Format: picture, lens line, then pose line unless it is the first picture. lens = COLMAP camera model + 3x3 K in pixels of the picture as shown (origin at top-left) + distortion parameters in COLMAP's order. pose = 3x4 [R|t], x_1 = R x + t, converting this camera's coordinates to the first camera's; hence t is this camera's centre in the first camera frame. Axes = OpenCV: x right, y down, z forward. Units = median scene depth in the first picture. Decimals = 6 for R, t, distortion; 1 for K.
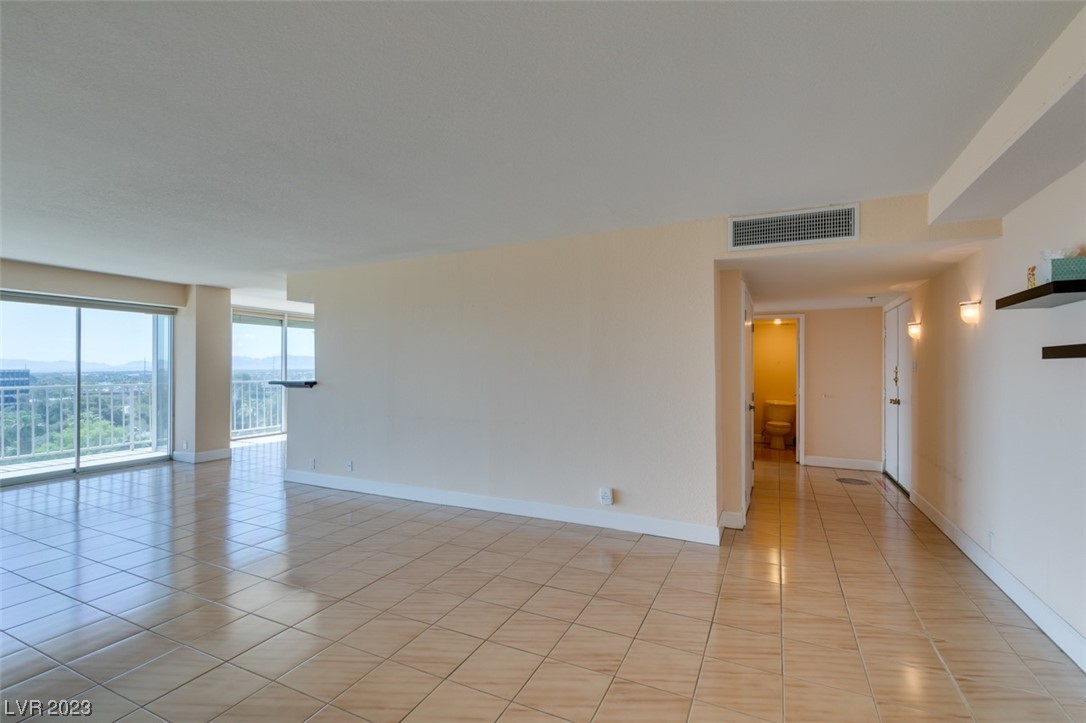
lens RADIAL K [[488.9, 0, 542.4], [0, 488.9, 362.8], [0, 0, 1]] dist [0.008905, -0.002233]
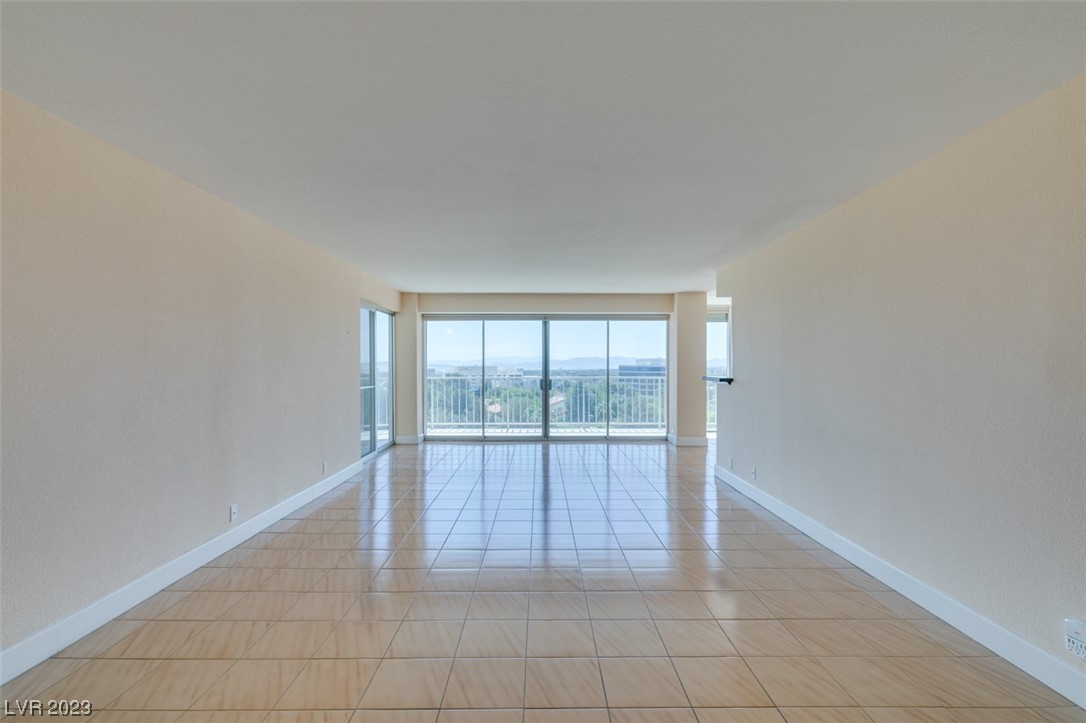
lens RADIAL K [[488.9, 0, 538.7], [0, 488.9, 363.7], [0, 0, 1]] dist [0.008905, -0.002233]
pose [[0.435141, 0.000213, -0.900362, 0.224879], [0.008120, 0.999958, 0.004161, 0.001968], [0.900326, -0.009122, 0.435121, 0.228128]]
